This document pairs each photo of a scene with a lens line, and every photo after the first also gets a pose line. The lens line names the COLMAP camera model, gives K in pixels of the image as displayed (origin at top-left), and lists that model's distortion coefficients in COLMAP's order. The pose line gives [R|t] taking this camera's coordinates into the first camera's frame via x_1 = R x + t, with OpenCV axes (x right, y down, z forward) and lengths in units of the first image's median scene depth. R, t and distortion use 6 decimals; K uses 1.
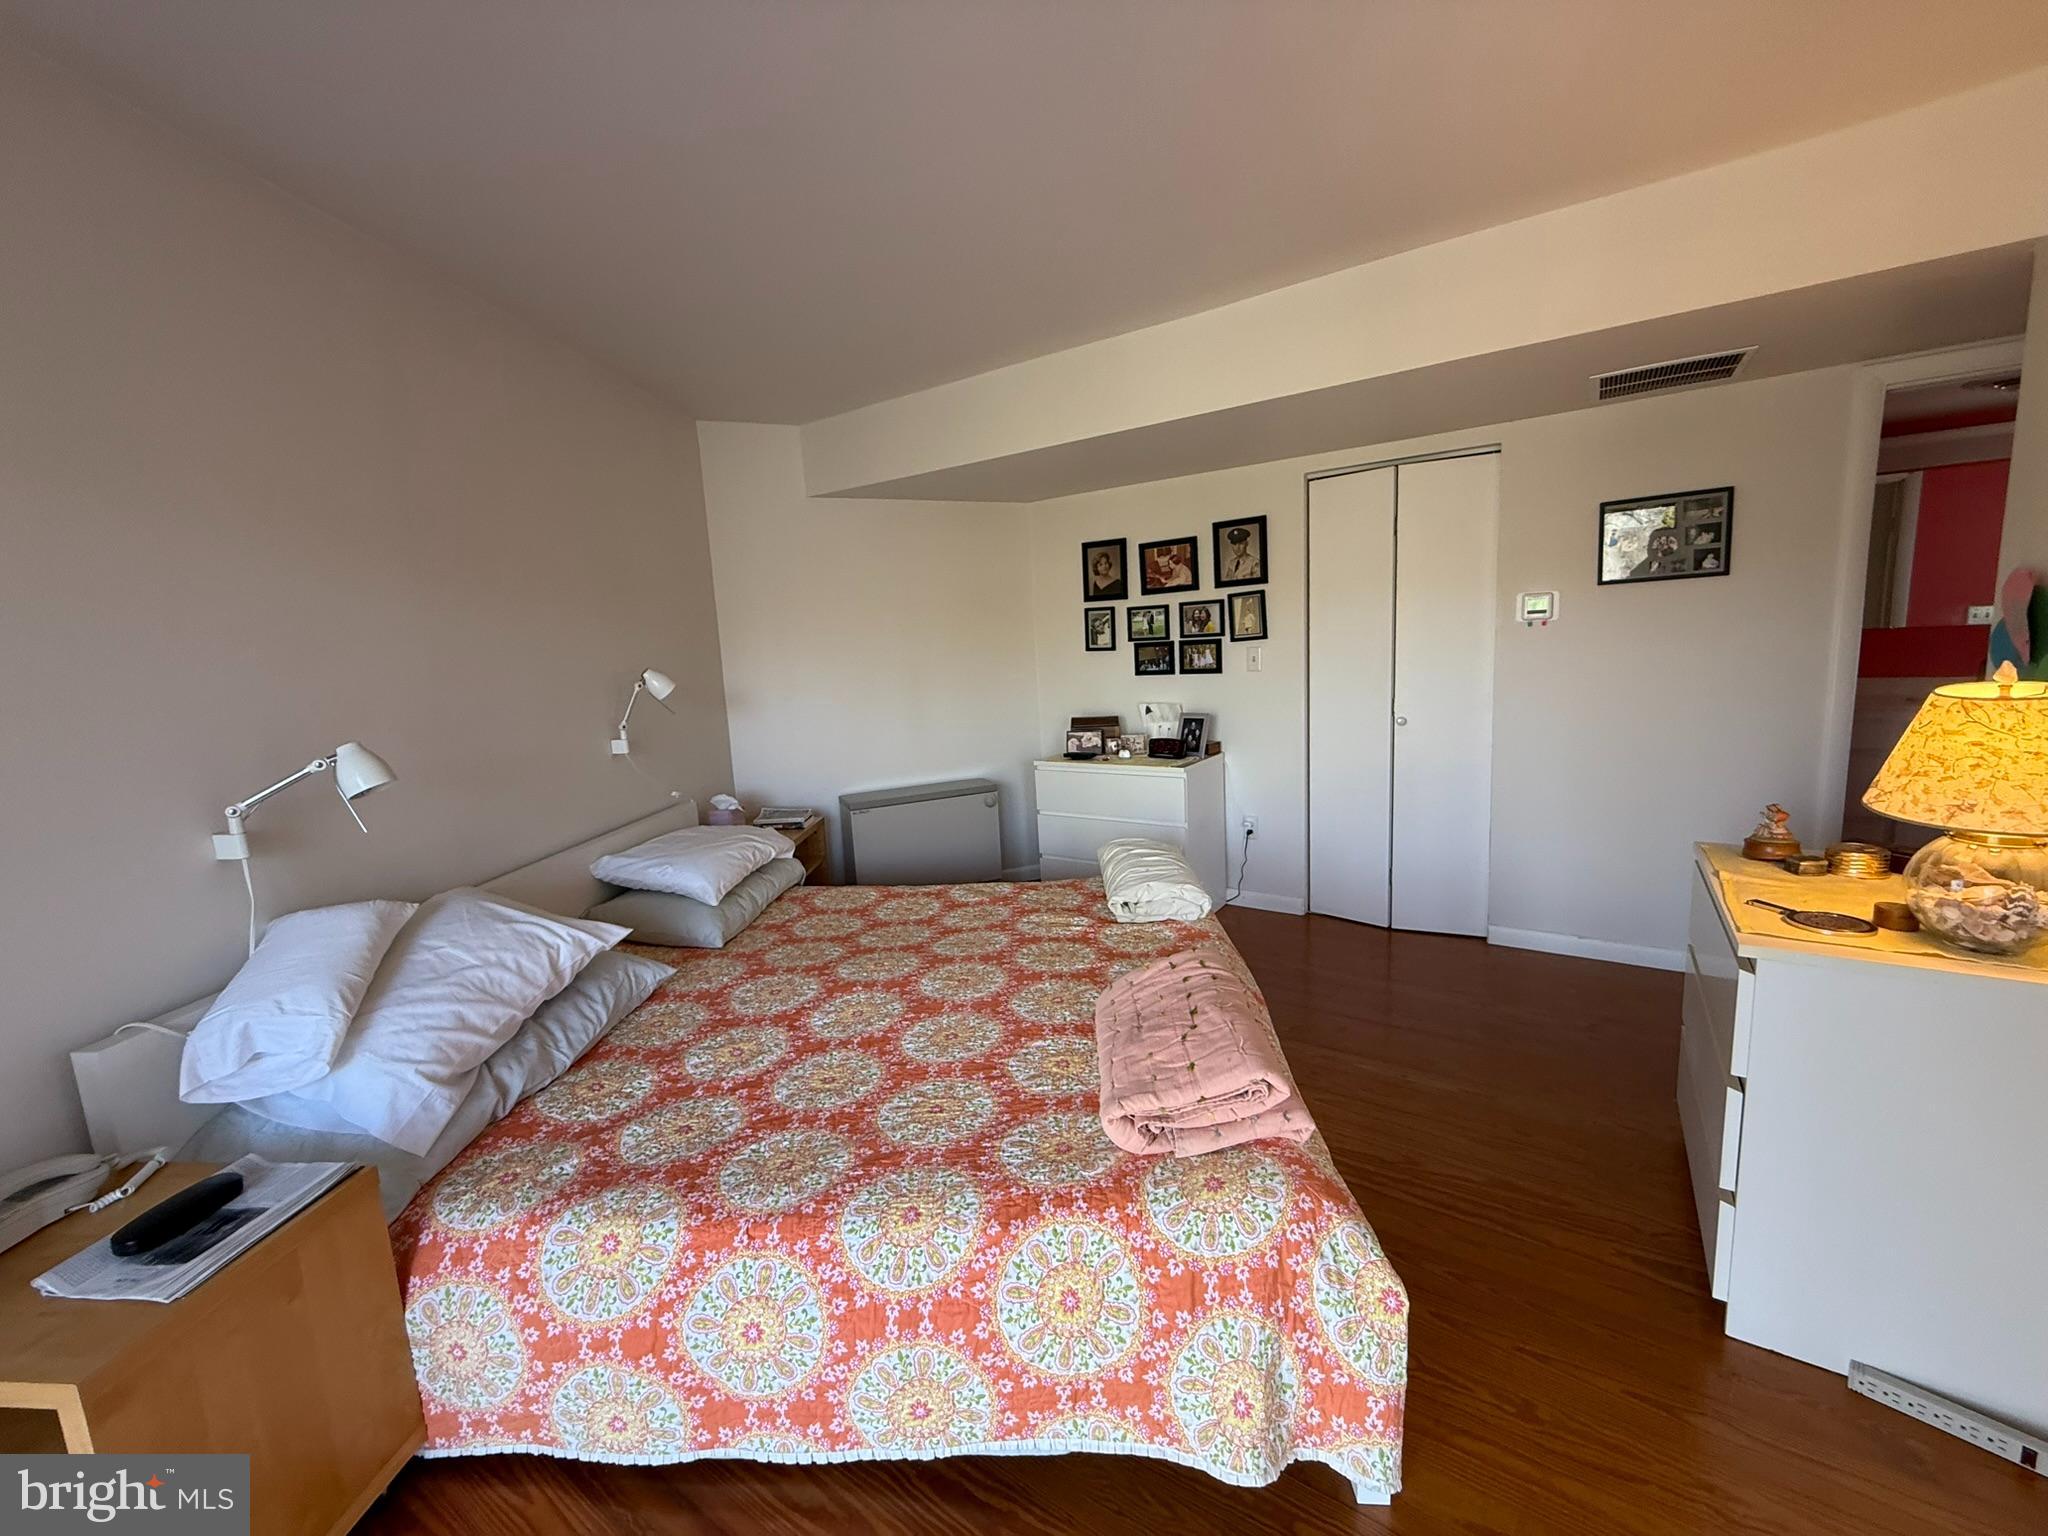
lens RADIAL K [[816.8, 0, 1021.3], [0, 816.8, 768.5], [0, 0, 1]] dist [-0.002515, 0.000859]
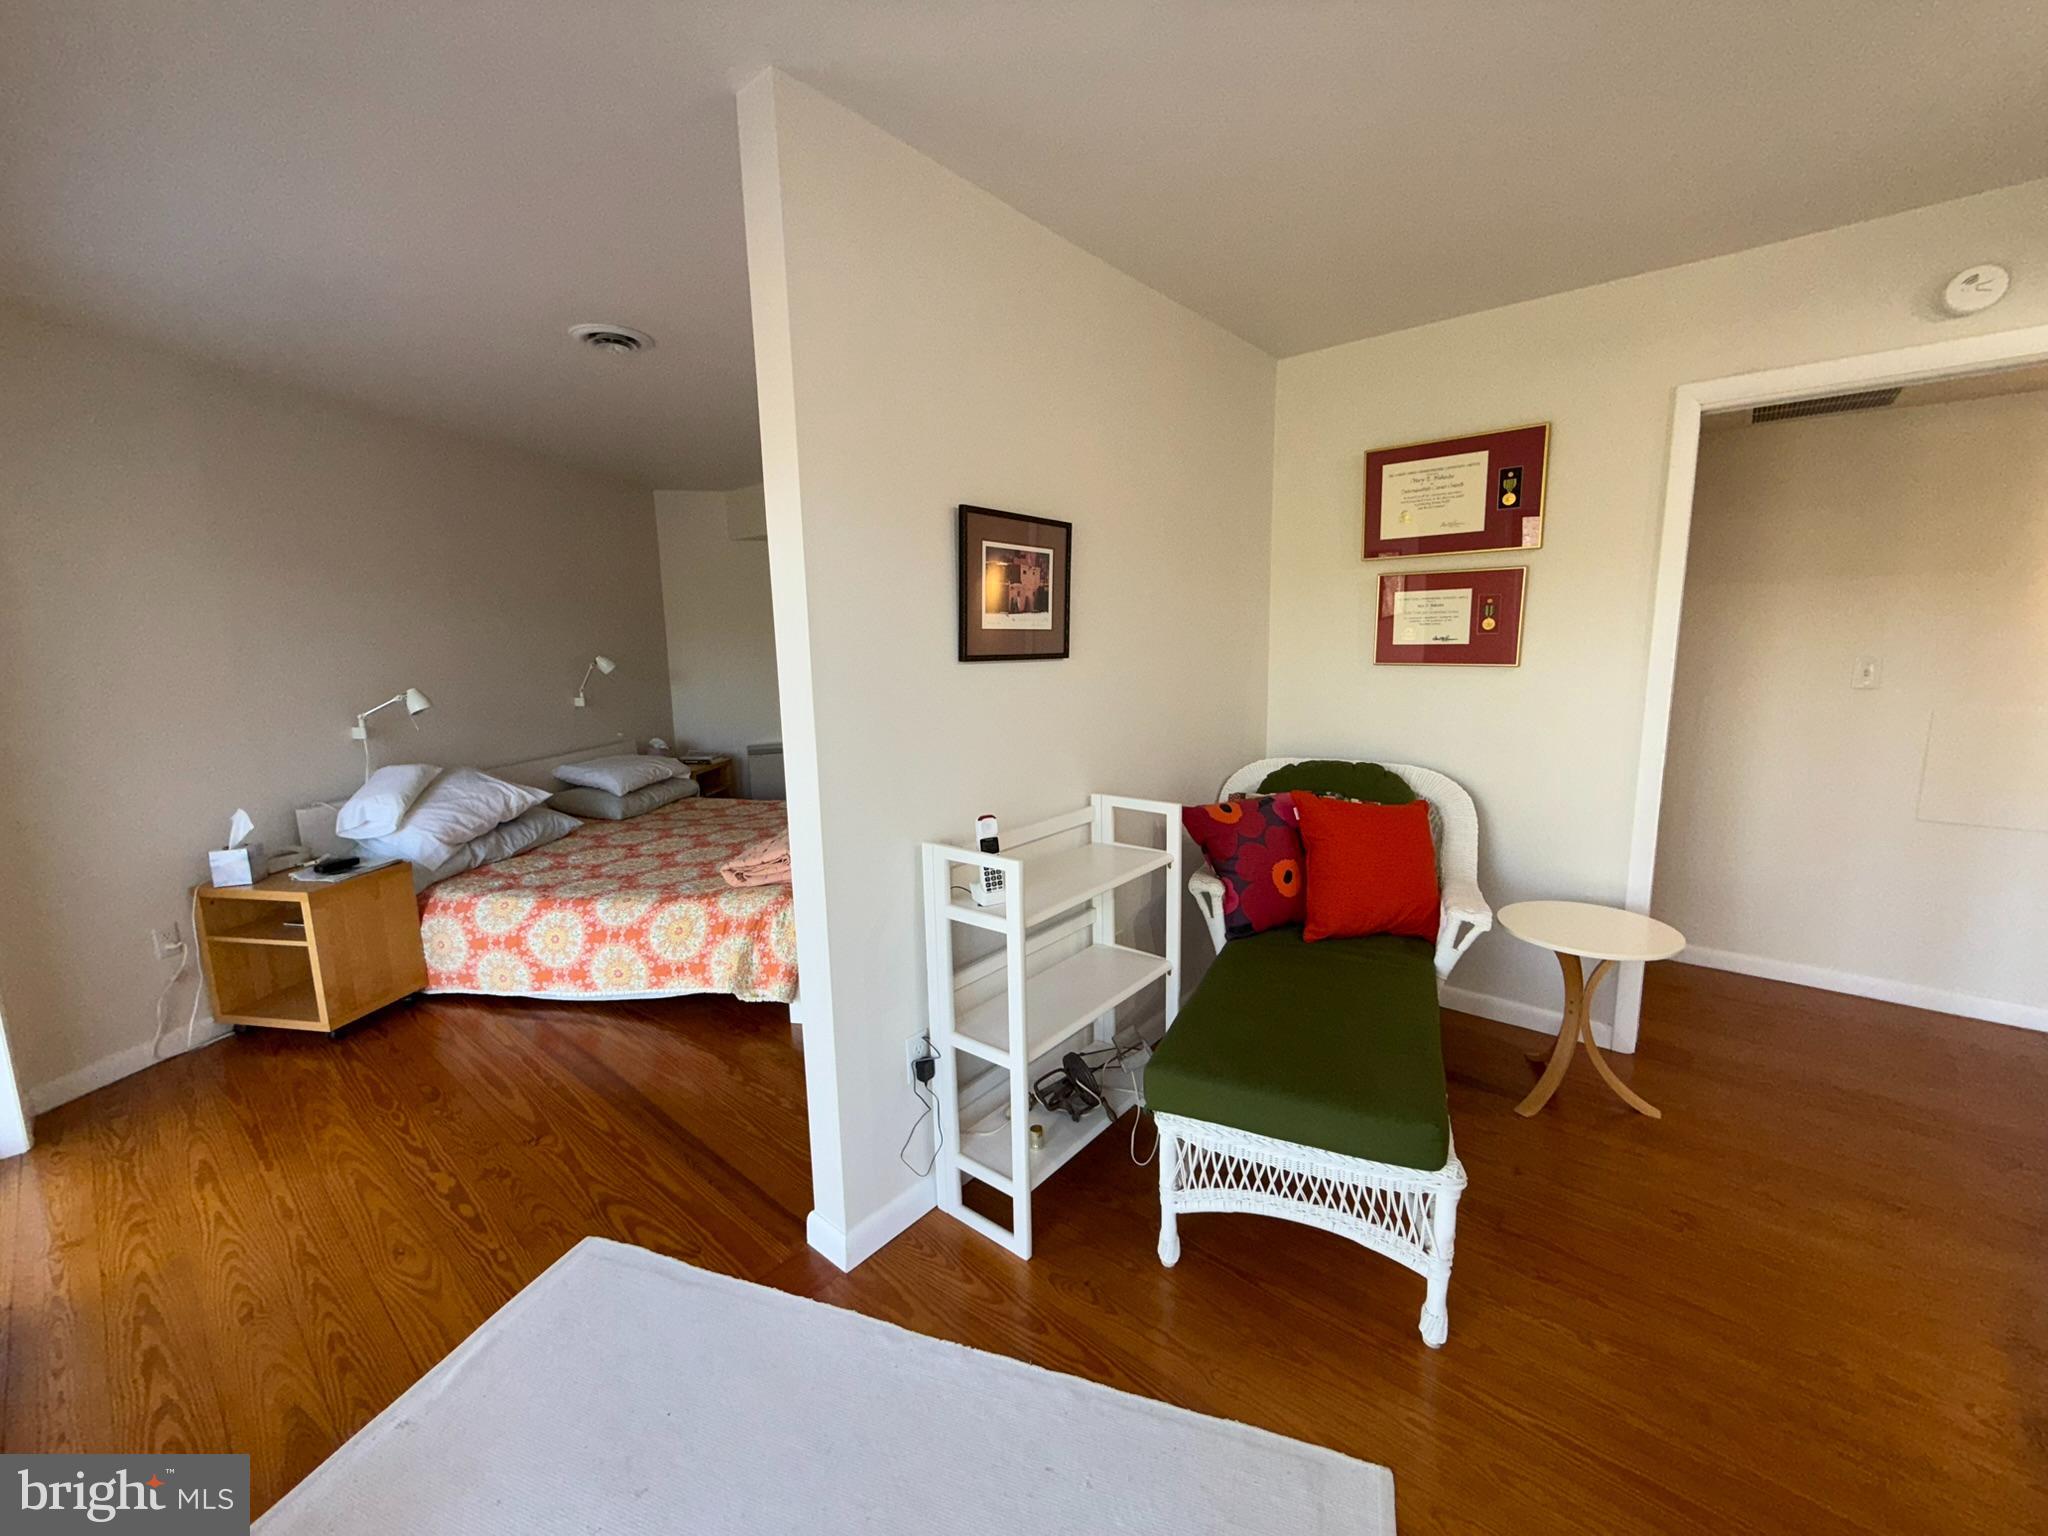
lens RADIAL K [[816.8, 0, 1028.3], [0, 816.8, 767.8], [0, 0, 1]] dist [-0.002515, 0.000859]
pose [[0.995639, 0.047393, -0.080355, 1.113414], [-0.046408, 0.998823, 0.014084, 0.082972], [0.080928, -0.010294, 0.996667, -1.156773]]
